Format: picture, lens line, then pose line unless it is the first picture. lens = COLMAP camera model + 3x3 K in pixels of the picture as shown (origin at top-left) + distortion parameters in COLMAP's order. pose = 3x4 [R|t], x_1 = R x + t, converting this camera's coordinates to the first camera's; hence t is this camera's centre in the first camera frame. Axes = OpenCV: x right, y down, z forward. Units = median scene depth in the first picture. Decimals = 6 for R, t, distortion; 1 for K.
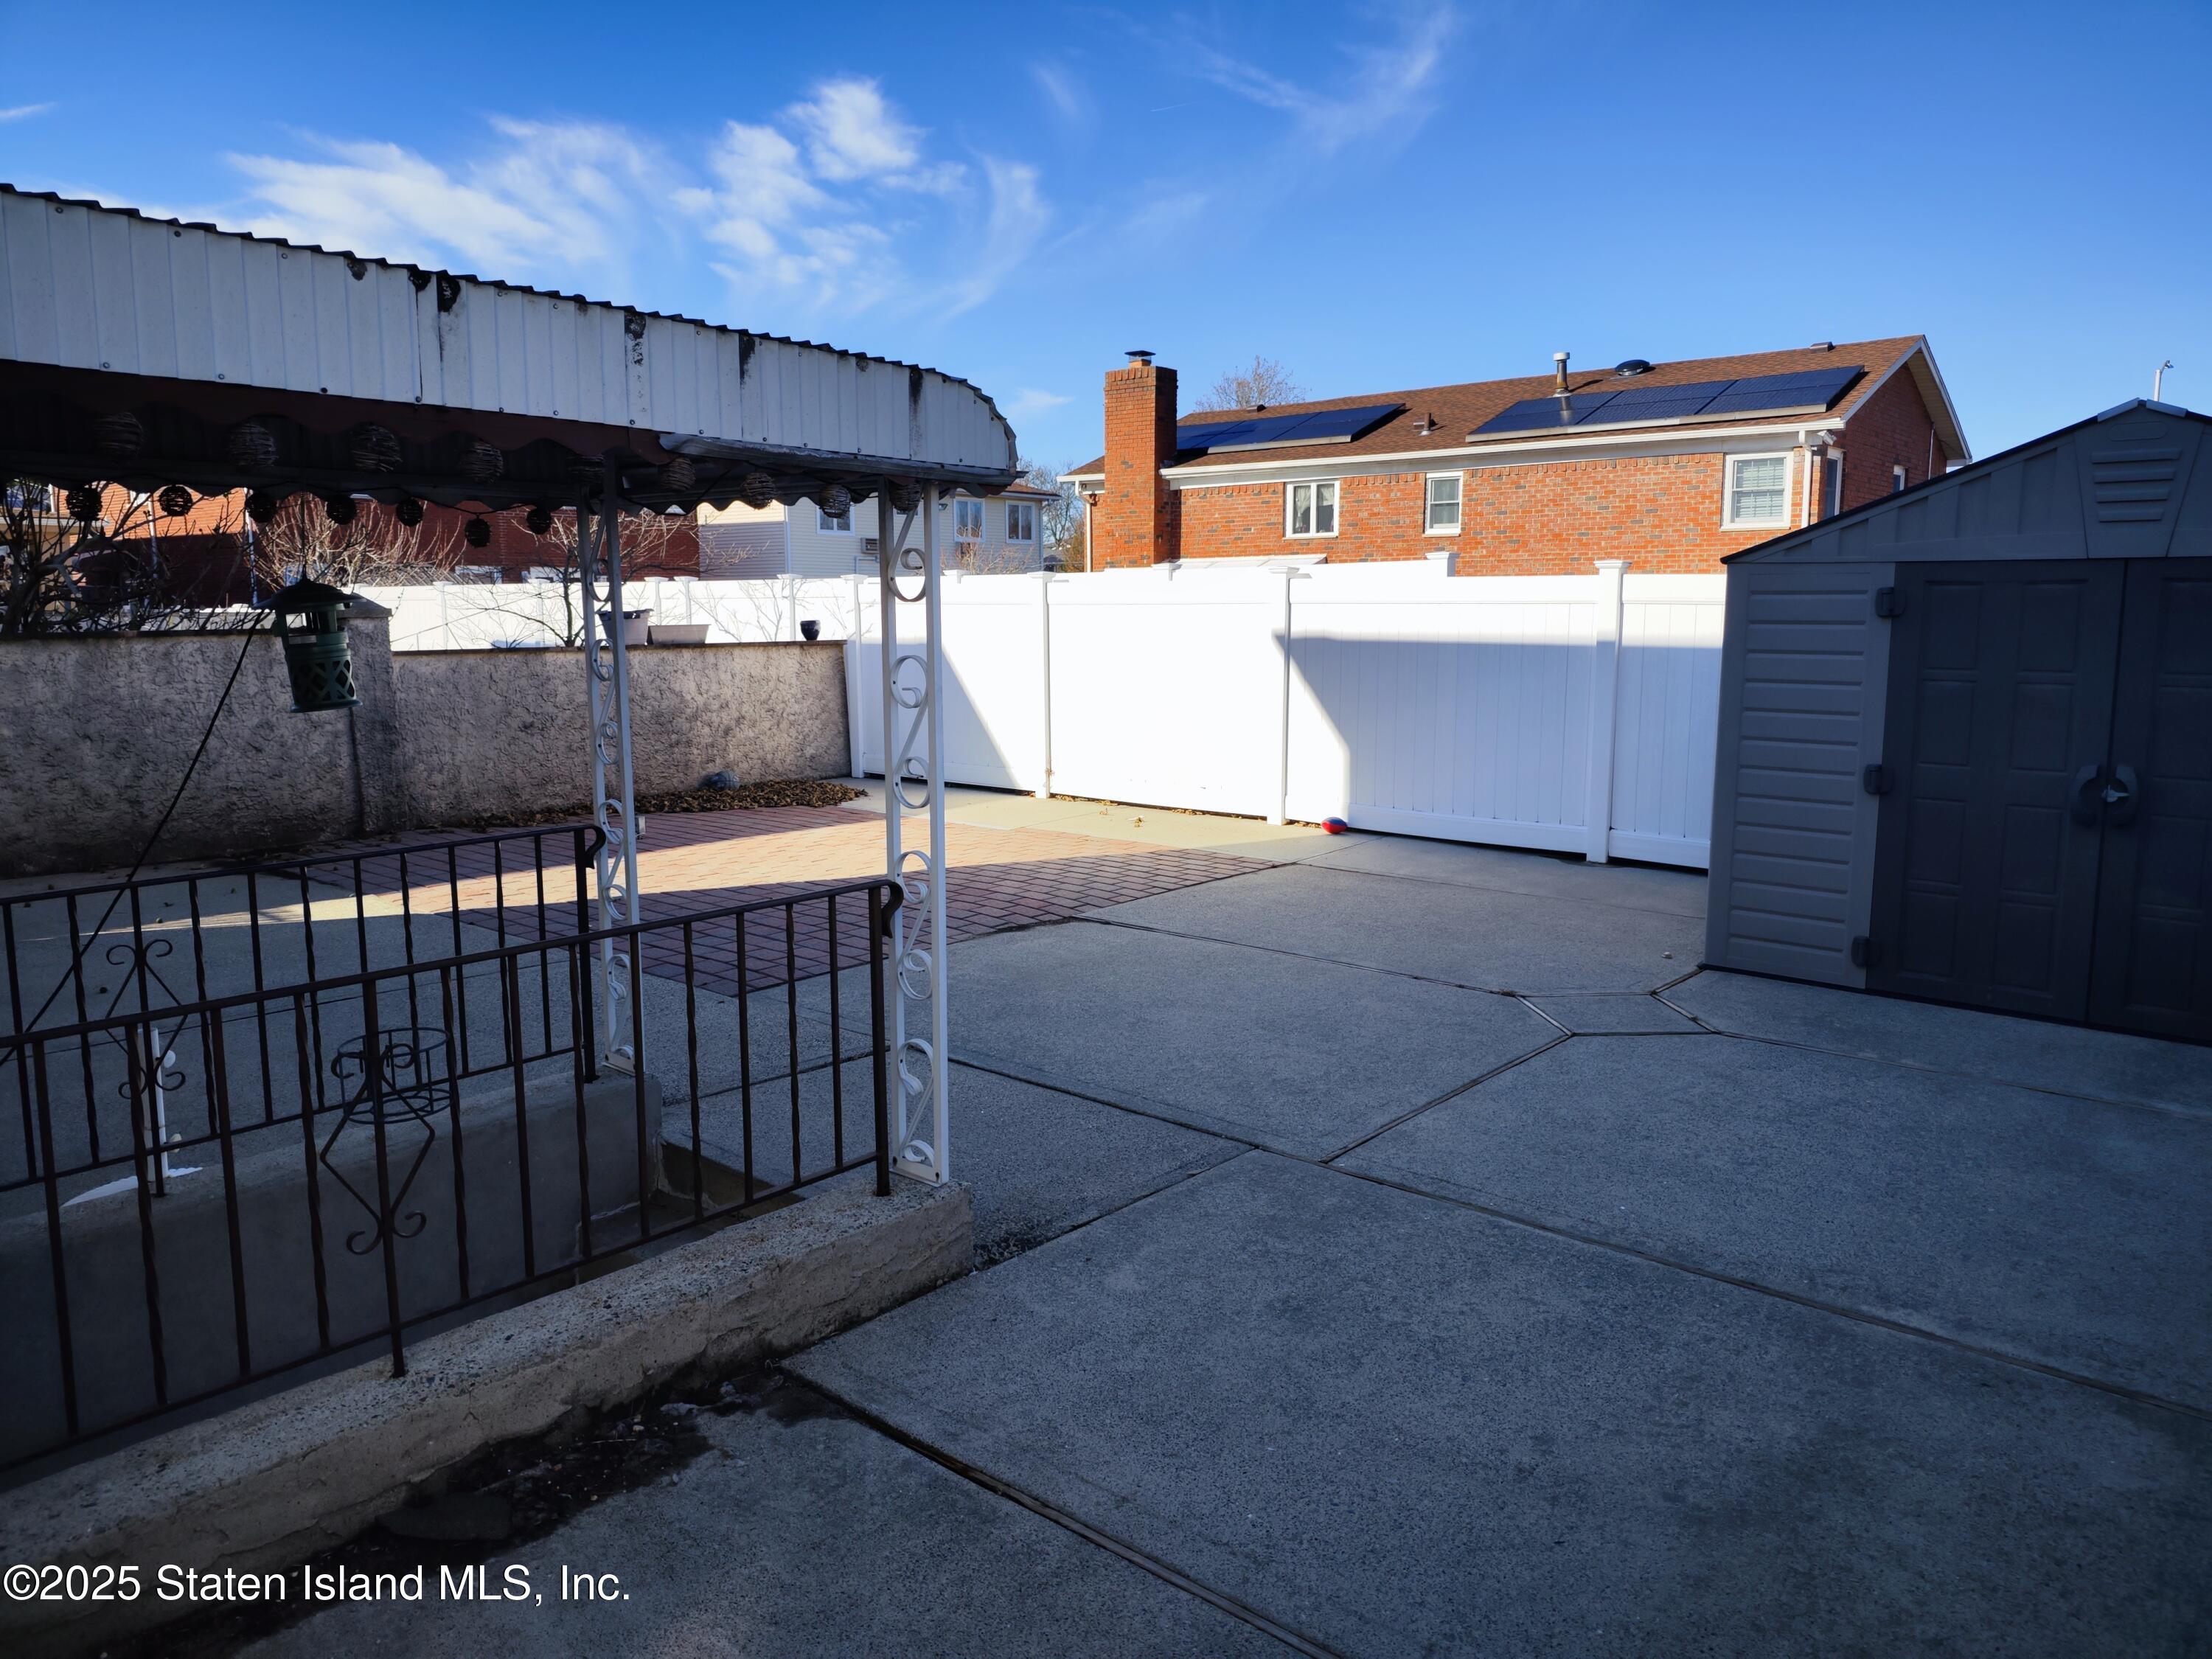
lens RADIAL K [[1496.4, 0, 1103.3], [0, 1496.4, 823.7], [0, 0, 1]] dist [0.042476, -0.003143]
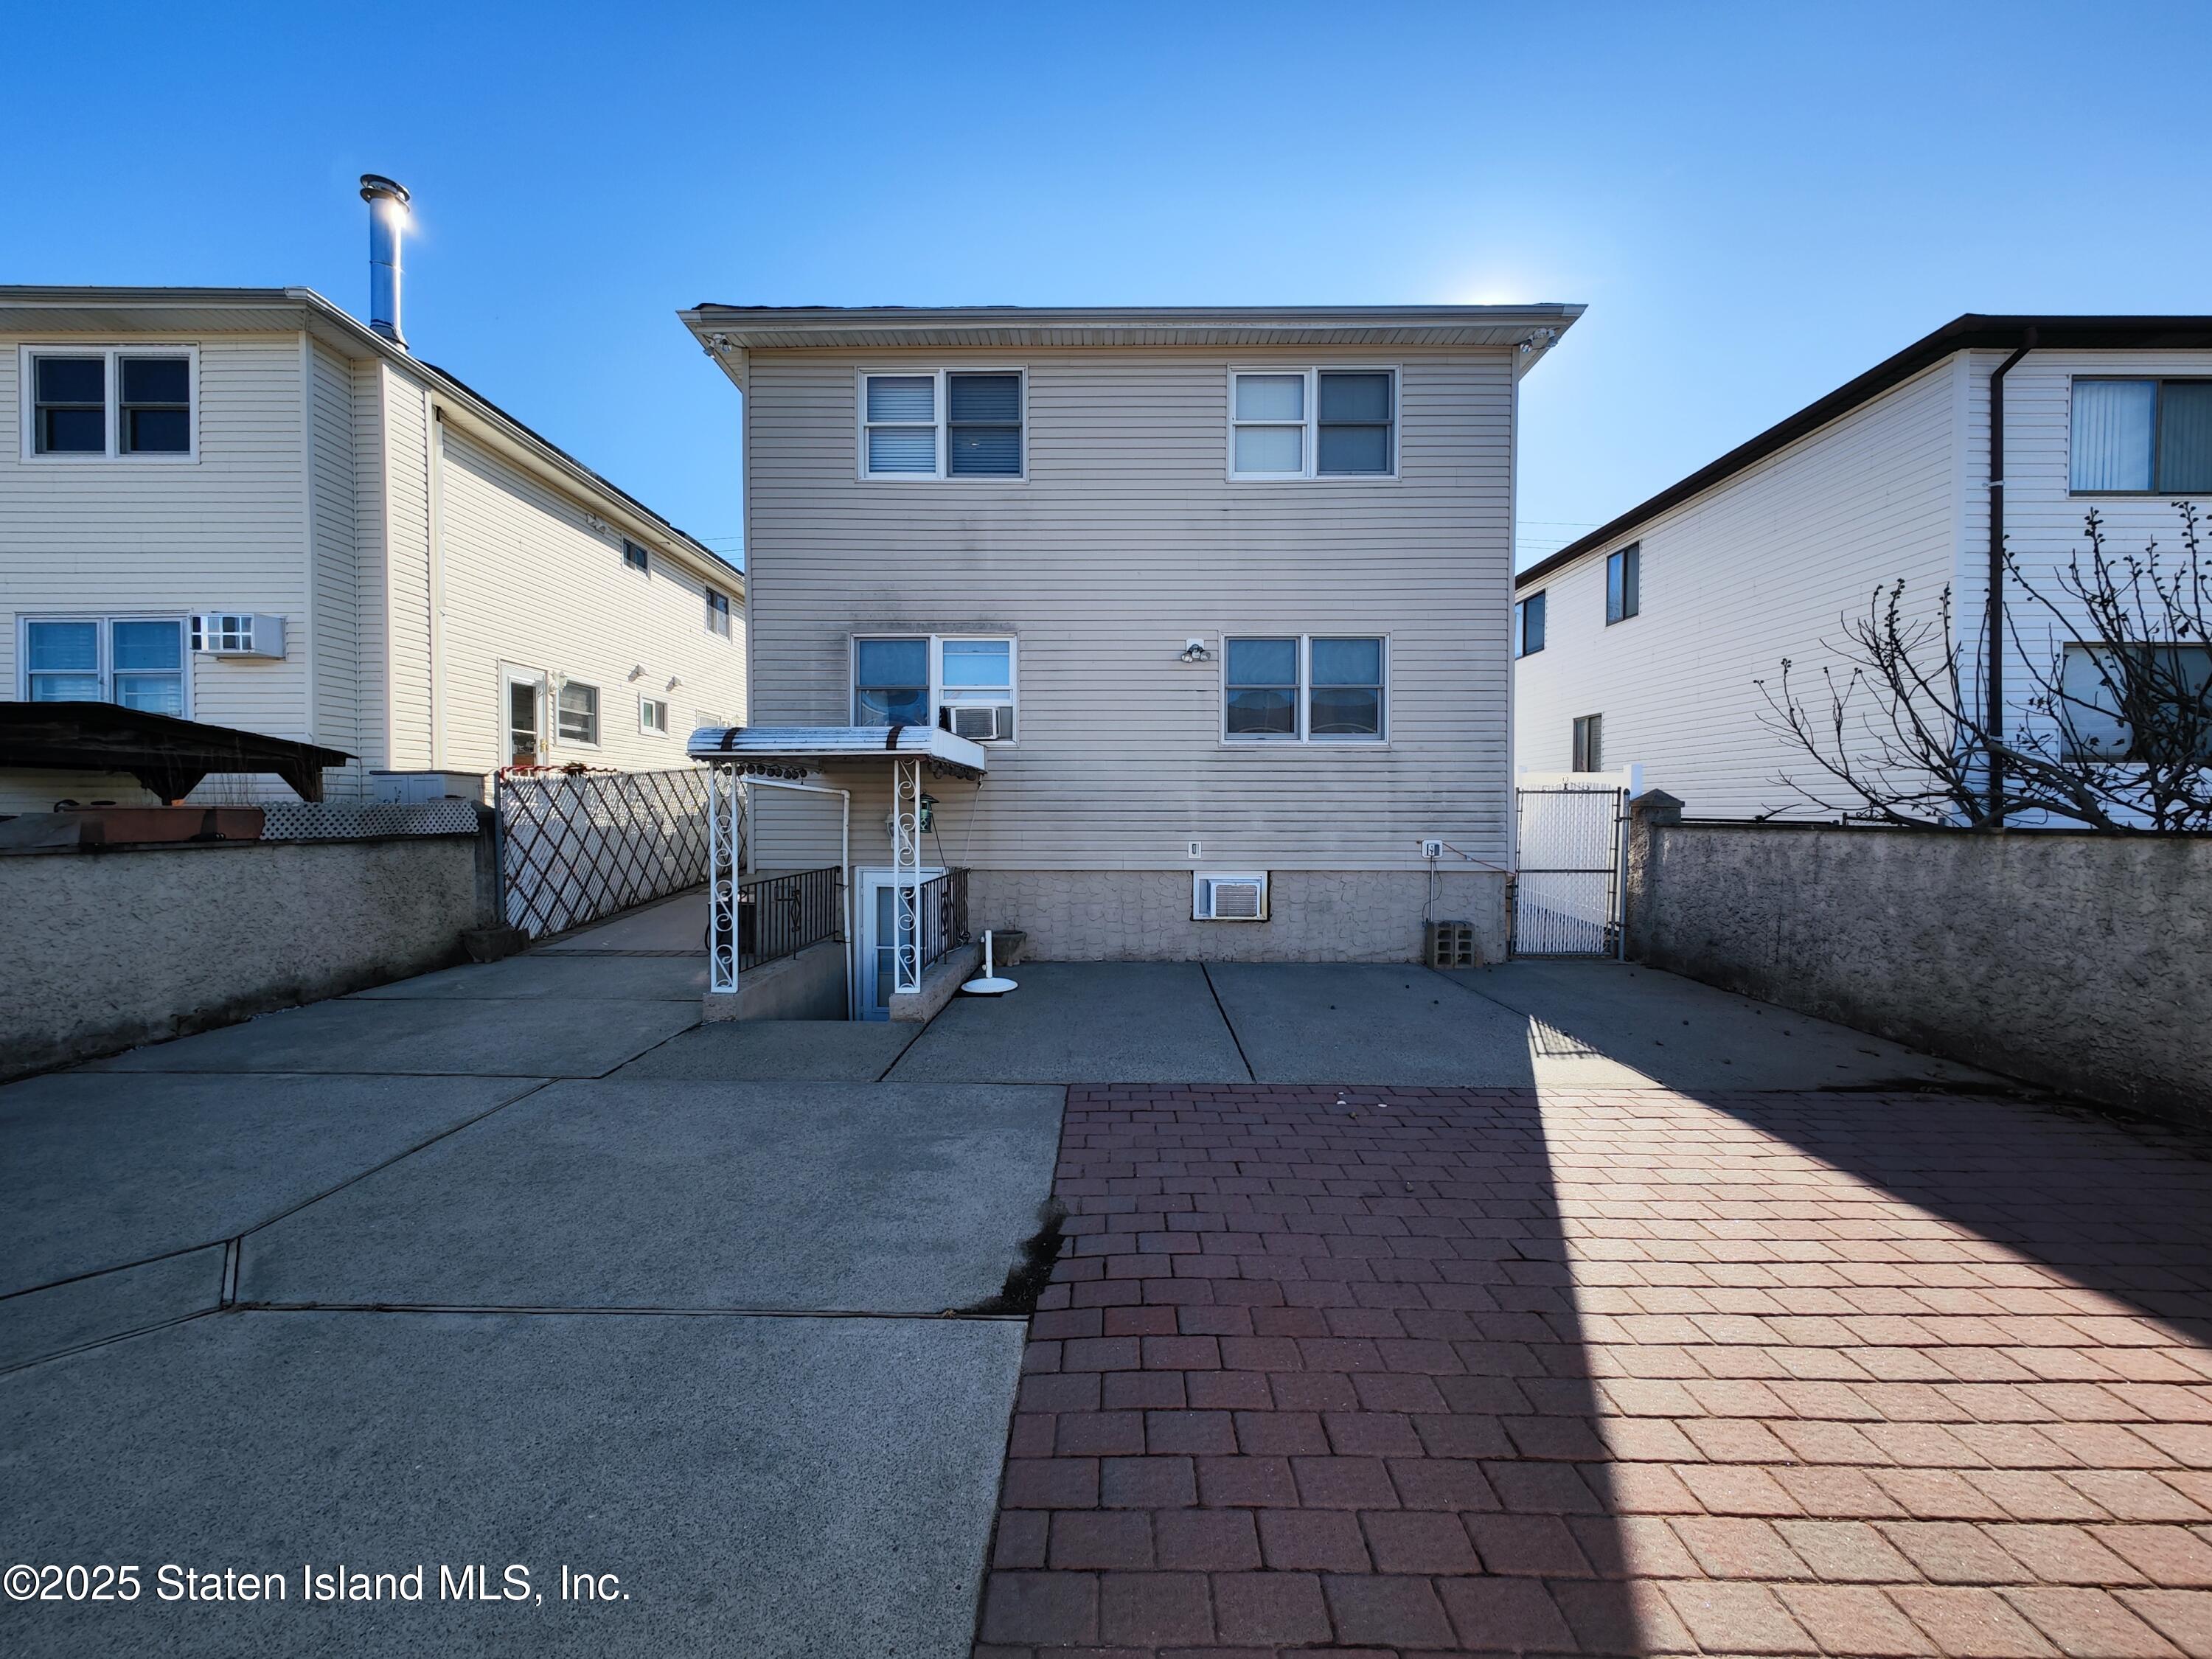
lens RADIAL K [[829.1, 0, 1102.9], [0, 829.1, 822.4], [0, 0, 1]] dist [0.002090, 0.000019]
pose [[-0.769386, 0.013324, -0.638646, 0.134330], [-0.092515, 0.986917, 0.132043, -0.146897], [0.632050, 0.160676, -0.758087, 1.038463]]
